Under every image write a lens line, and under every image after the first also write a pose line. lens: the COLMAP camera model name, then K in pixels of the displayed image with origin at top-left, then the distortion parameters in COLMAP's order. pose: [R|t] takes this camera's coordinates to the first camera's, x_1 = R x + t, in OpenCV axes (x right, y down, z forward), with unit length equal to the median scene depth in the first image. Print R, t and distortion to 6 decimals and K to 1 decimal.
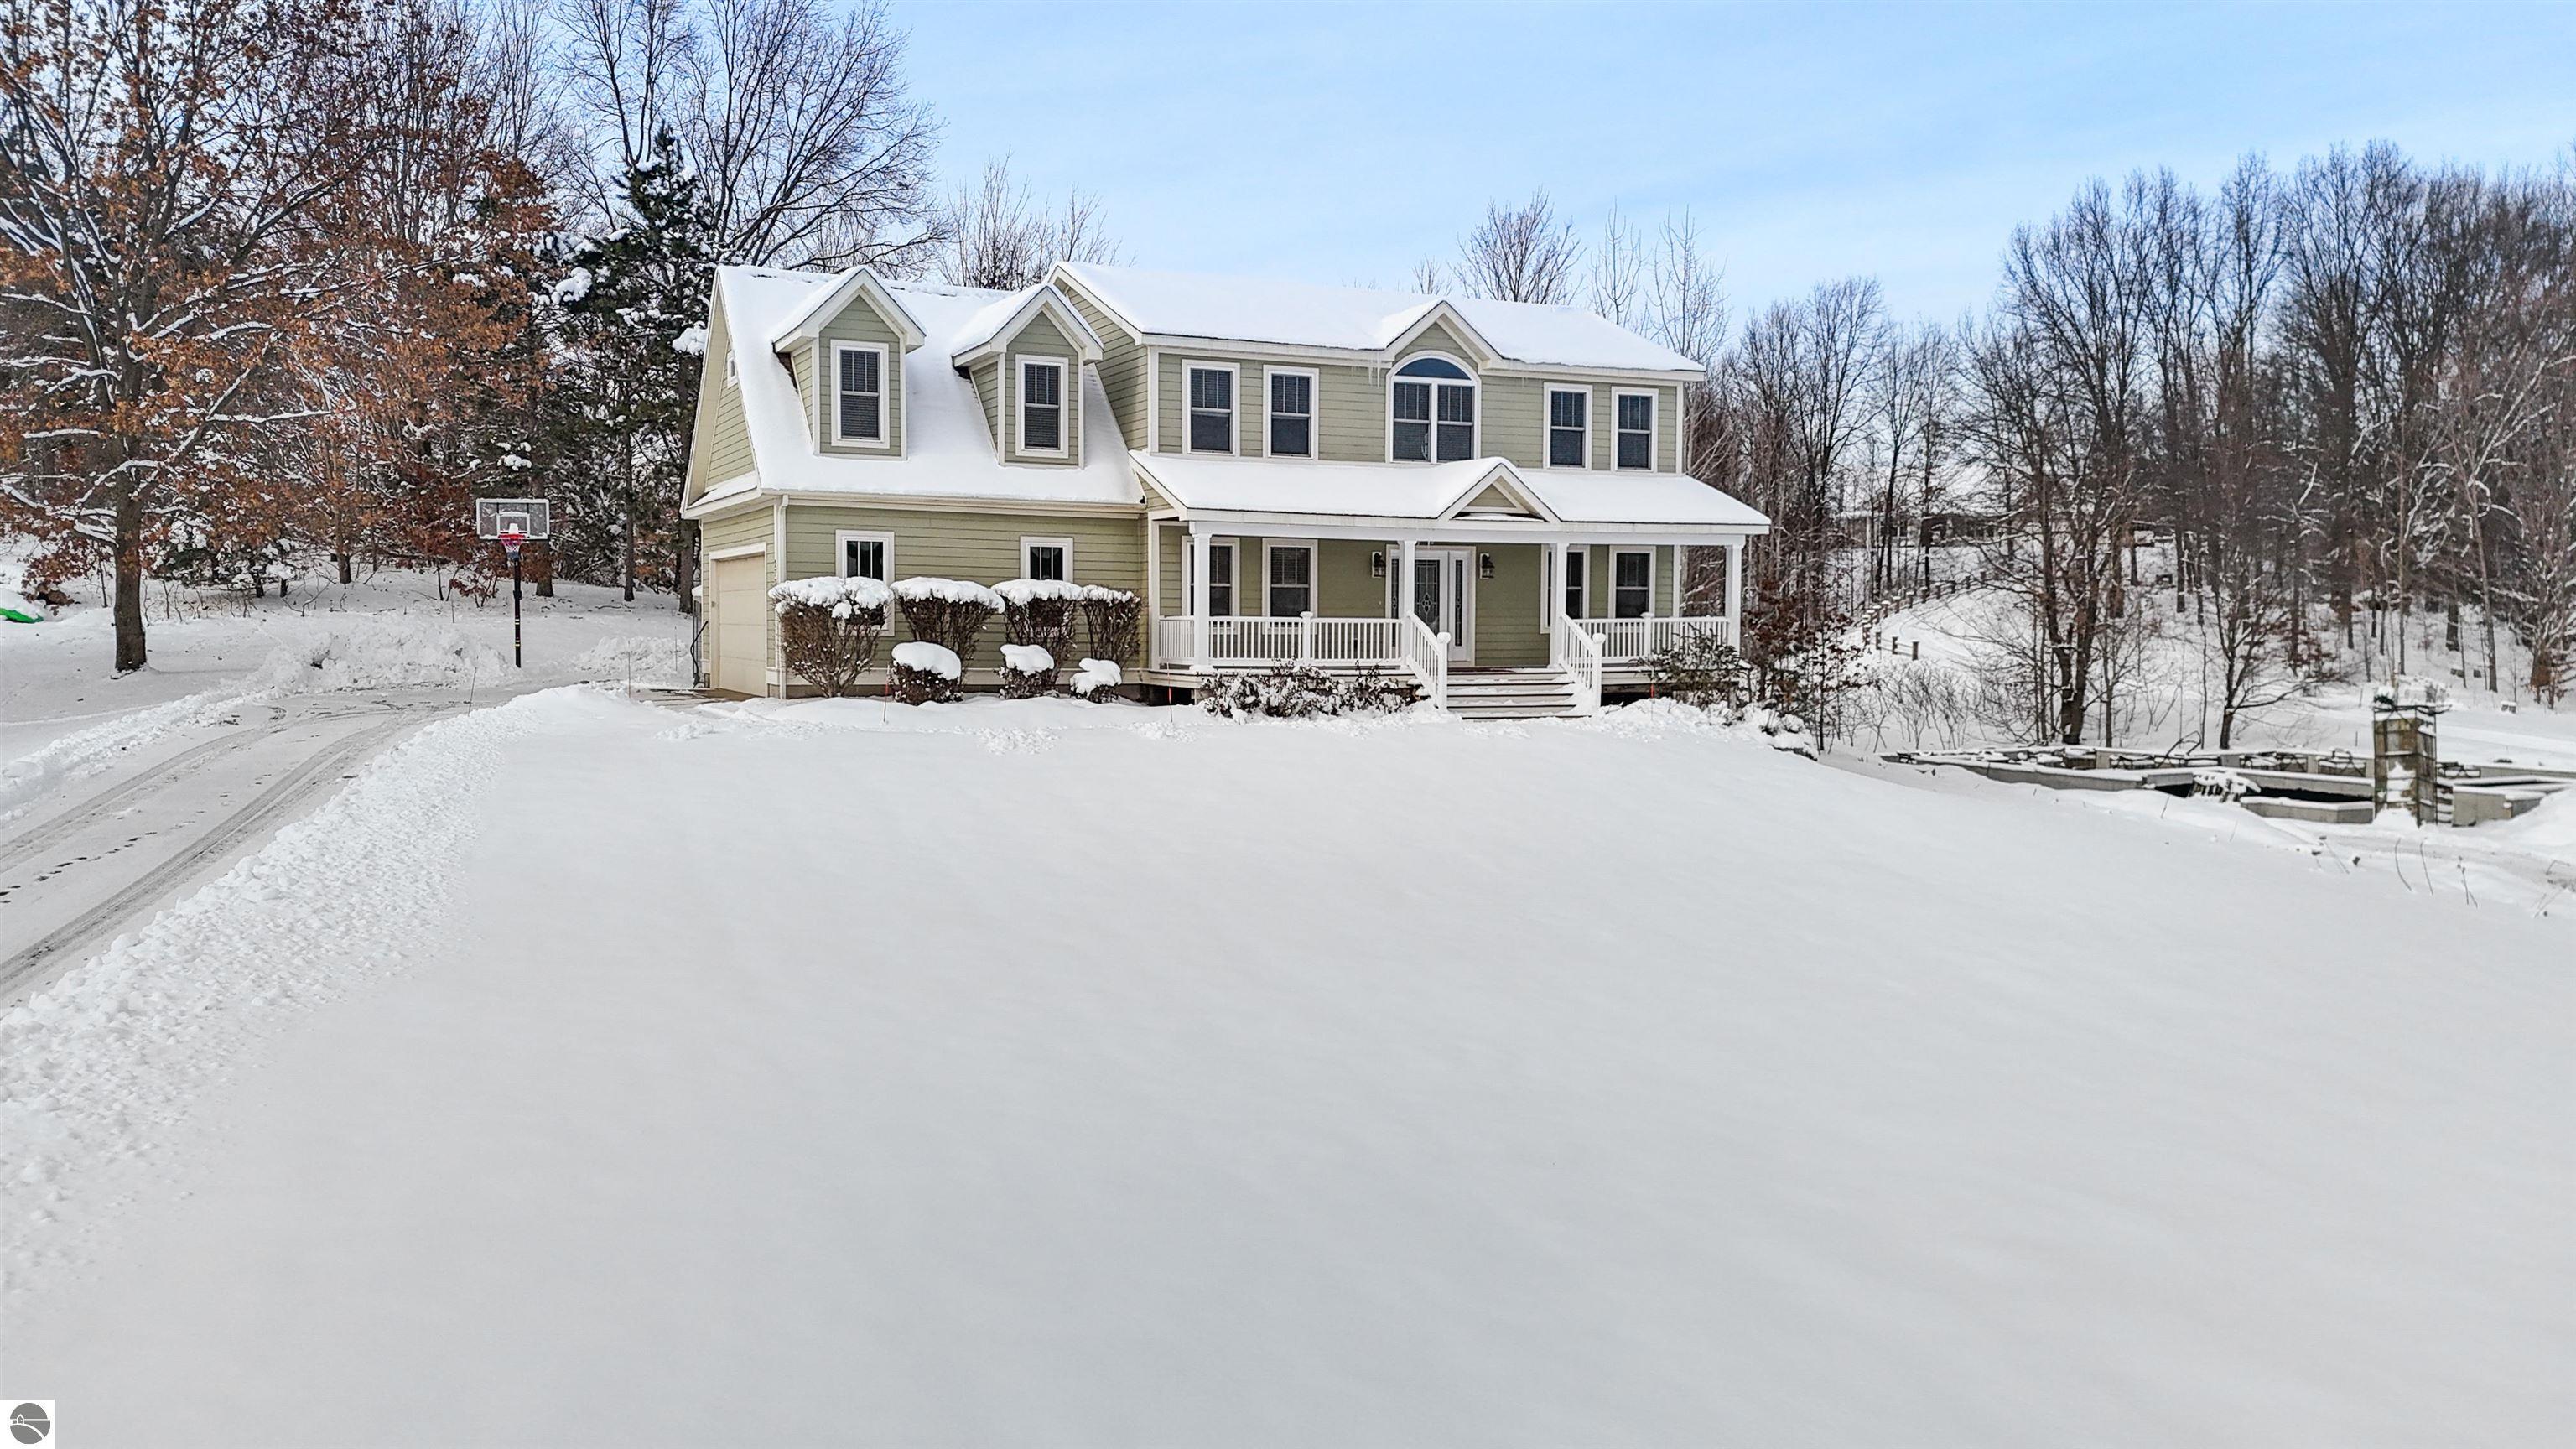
lens RADIAL K [[1893.7, 0, 1277.4], [0, 1893.7, 711.3], [0, 0, 1]] dist [0.092930, -0.084154]
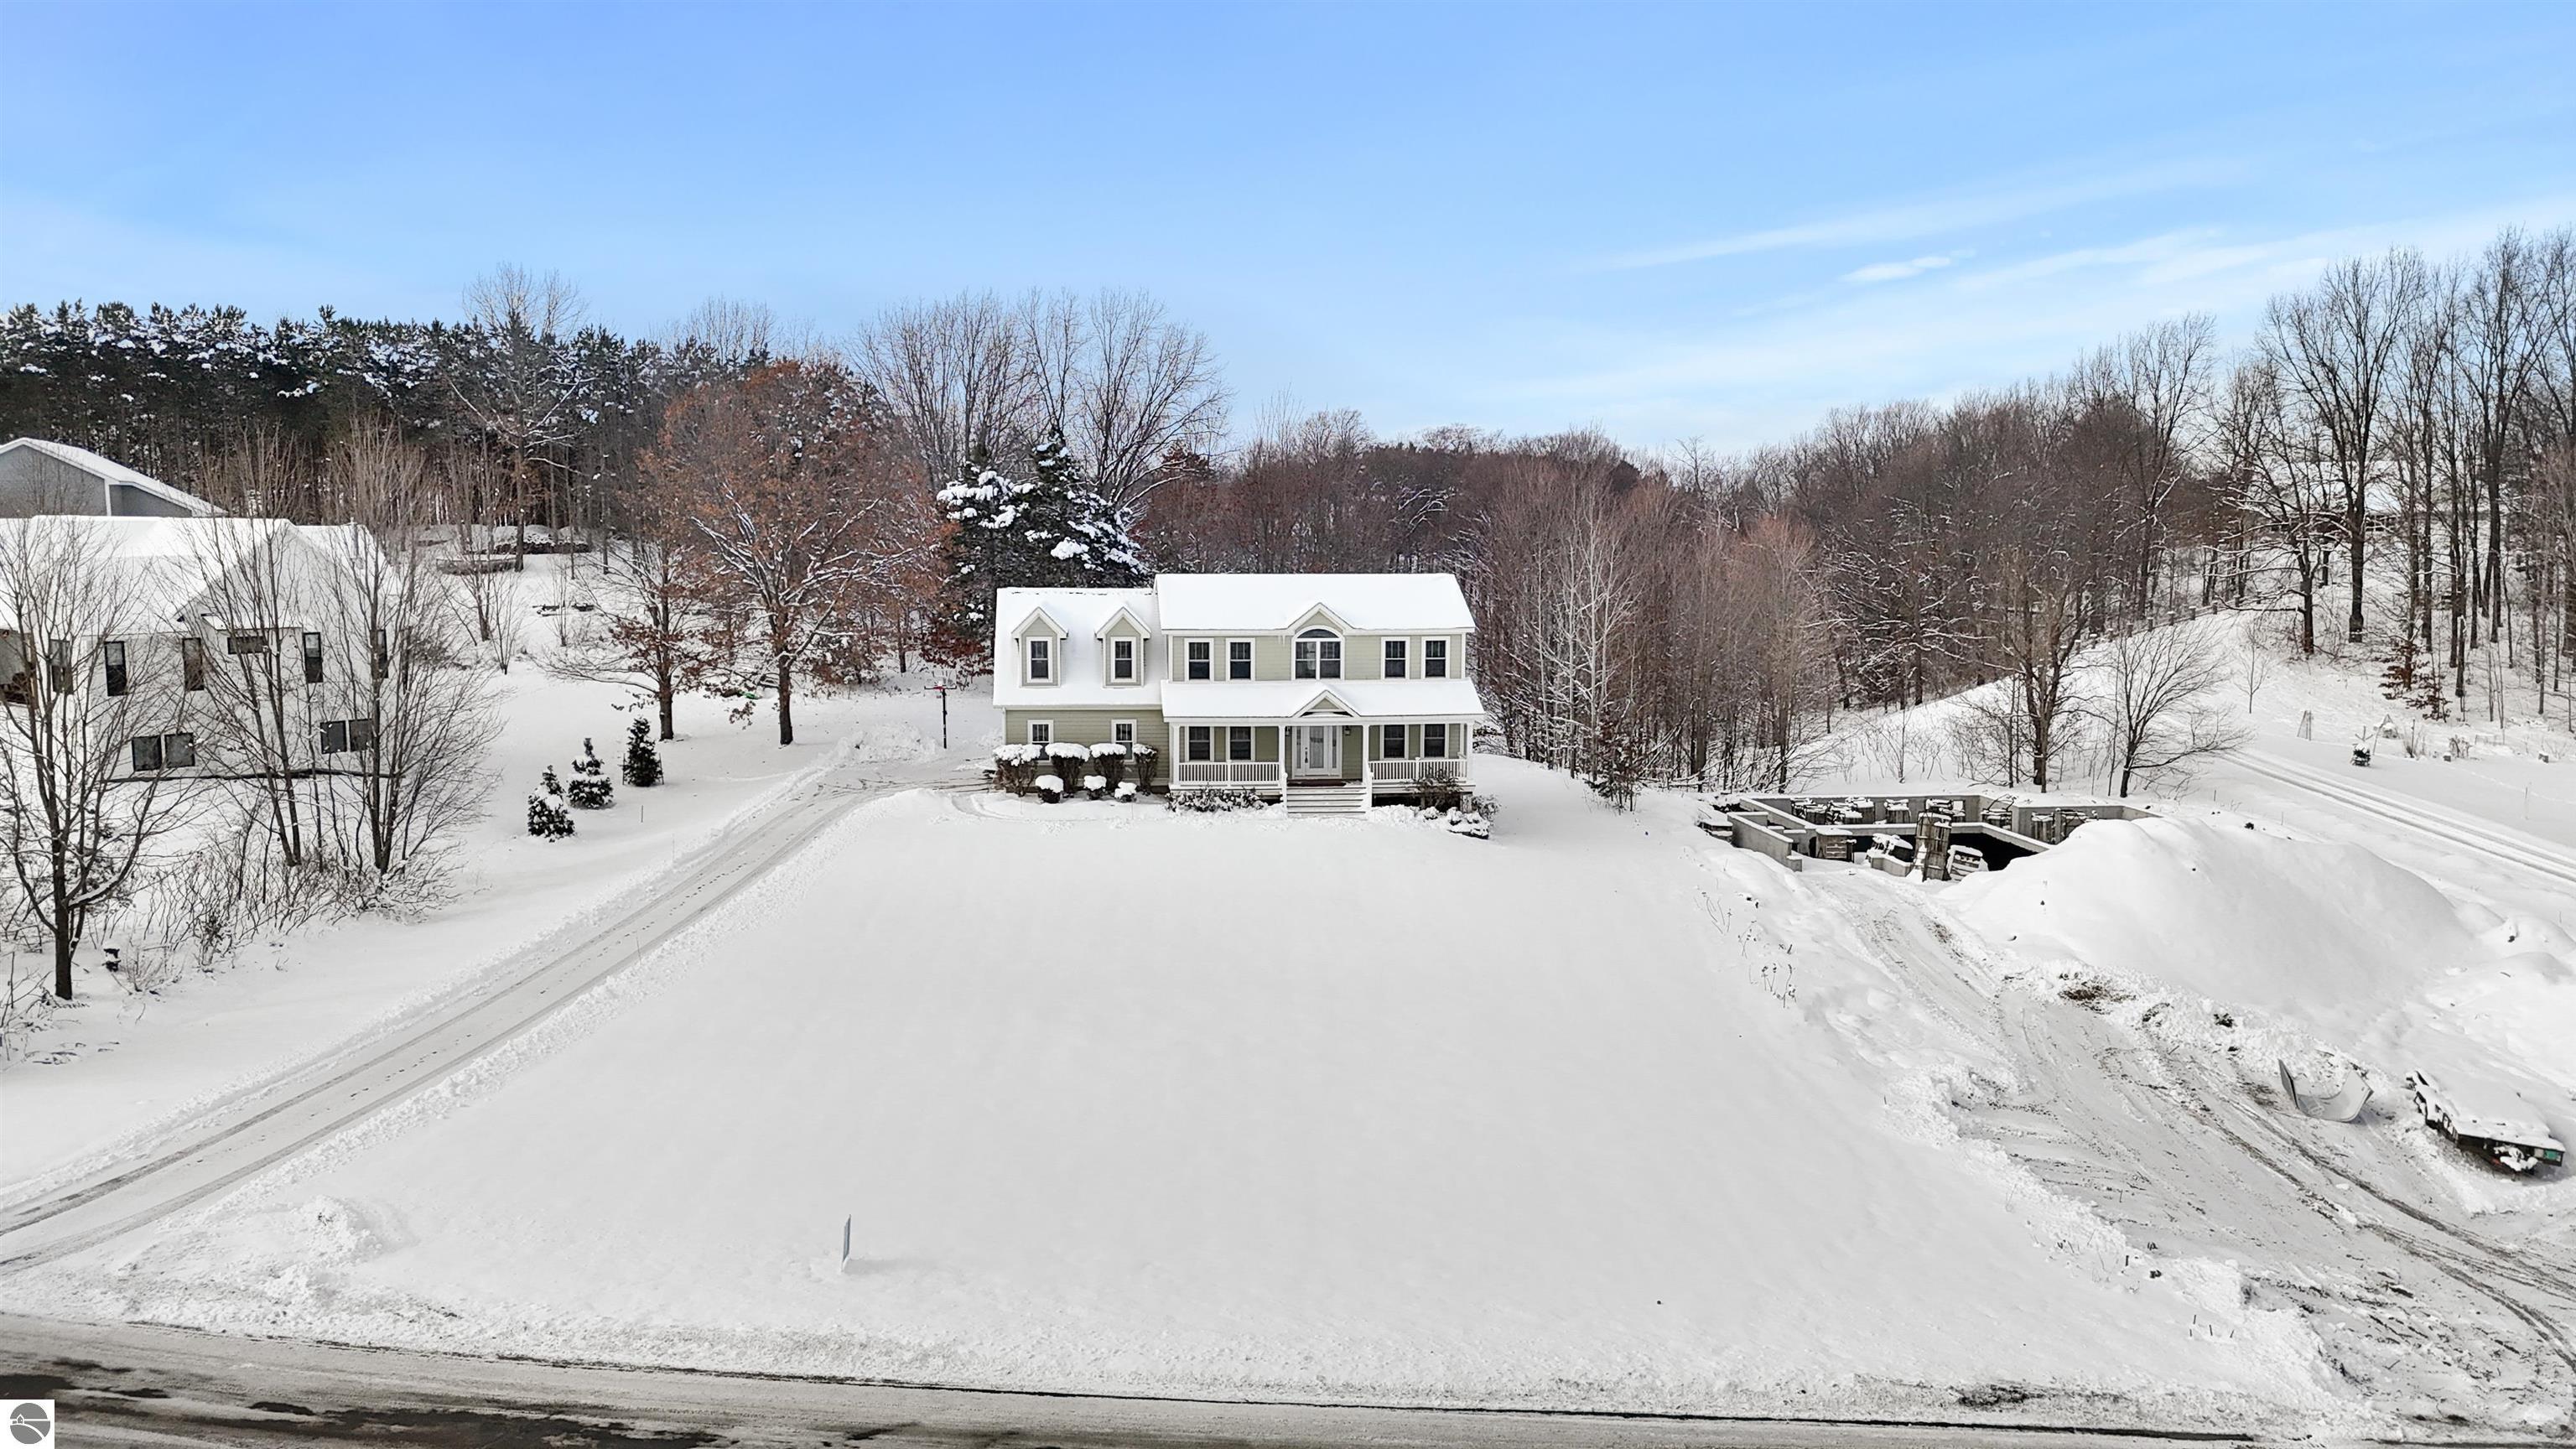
lens RADIAL K [[1893.7, 0, 1277.4], [0, 1893.7, 711.3], [0, 0, 1]] dist [0.092930, -0.084154]
pose [[0.942306, 0.032152, -0.333204, 0.754689], [-0.013686, 0.998245, 0.057620, -0.224060], [0.334472, -0.049736, 0.941092, -0.973150]]
